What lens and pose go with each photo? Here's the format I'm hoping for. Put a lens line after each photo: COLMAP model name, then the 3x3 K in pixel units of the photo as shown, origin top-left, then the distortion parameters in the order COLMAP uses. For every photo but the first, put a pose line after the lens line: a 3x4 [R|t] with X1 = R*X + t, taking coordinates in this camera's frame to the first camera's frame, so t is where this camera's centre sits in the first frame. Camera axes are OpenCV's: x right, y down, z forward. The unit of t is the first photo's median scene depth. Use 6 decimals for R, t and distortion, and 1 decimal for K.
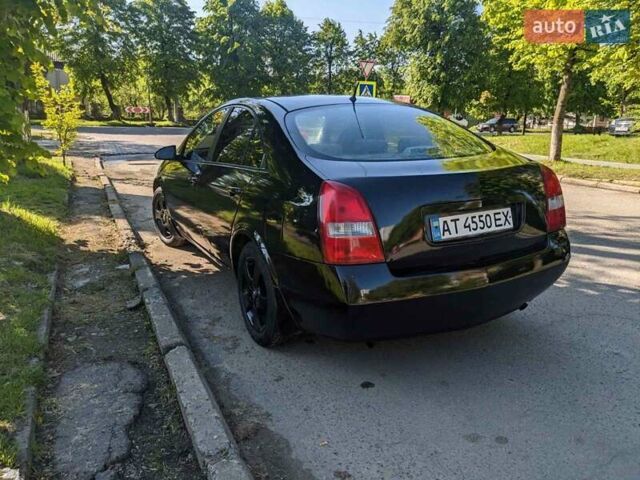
lens RADIAL K [[502.1, 0, 340.0], [0, 502.1, 238.8], [0, 0, 1]] dist [0.008410, -0.000661]
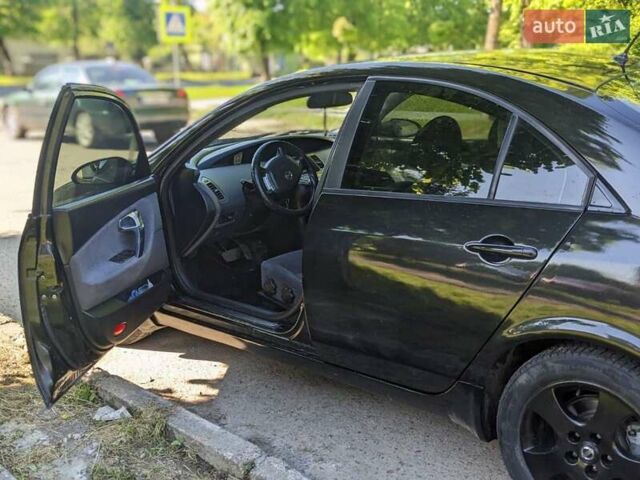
lens RADIAL K [[747.2, 0, 357.7], [0, 747.2, 241.7], [0, 0, 1]] dist [0.010231, -0.006174]
pose [[0.940136, -0.105189, 0.324159, -0.618519], [0.104035, 0.994353, 0.020940, -0.144768], [-0.324531, 0.014037, 0.945771, 0.357904]]
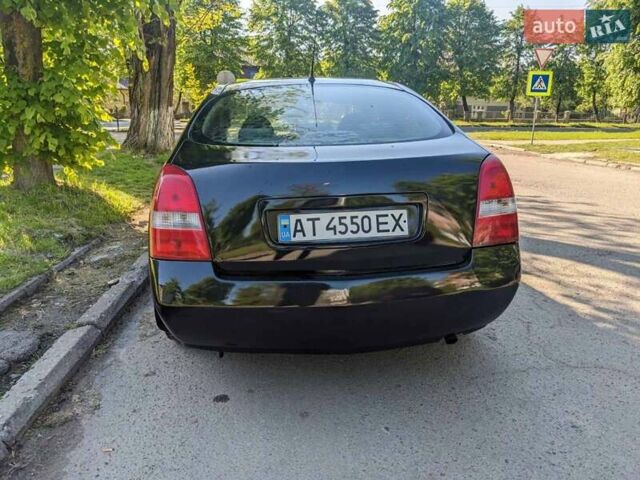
lens RADIAL K [[506.1, 0, 320.4], [0, 506.1, 240.3], [0, 0, 1]] dist [0.032106, -0.050759]
pose [[0.925232, 0.083579, -0.370082, 0.450918], [-0.081719, 0.996440, 0.020734, -0.017598], [0.370498, 0.011059, 0.928768, 0.196743]]
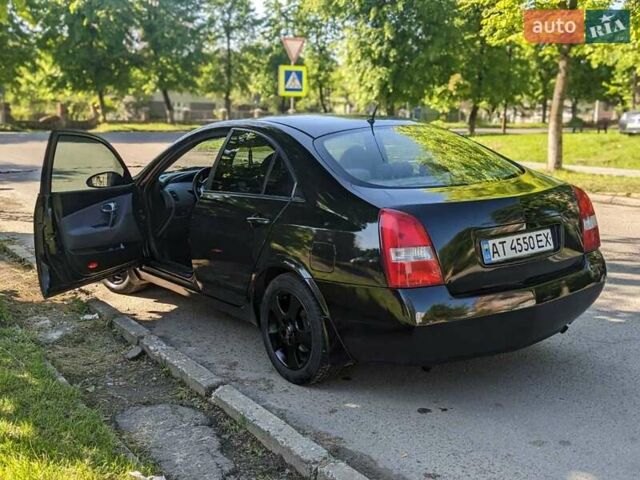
lens RADIAL K [[739.0, 0, 321.9], [0, 739.0, 241.9], [0, 0, 1]] dist [0.036079, -0.011083]
pose [[0.993891, -0.035419, 0.104533, -0.249535], [0.041802, 0.997352, -0.059518, 0.030514], [-0.102148, 0.063524, 0.992739, -0.399255]]
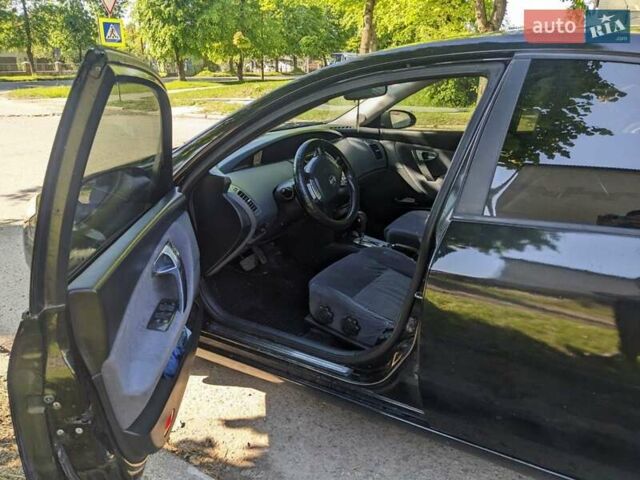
lens RADIAL K [[506.1, 0, 320.4], [0, 506.1, 240.3], [0, 0, 1]] dist [0.032106, -0.050759]
pose [[0.881396, -0.174575, 0.438936, -0.659650], [0.129385, 0.982889, 0.131108, -0.252026], [-0.454314, -0.058766, 0.888901, 0.925380]]
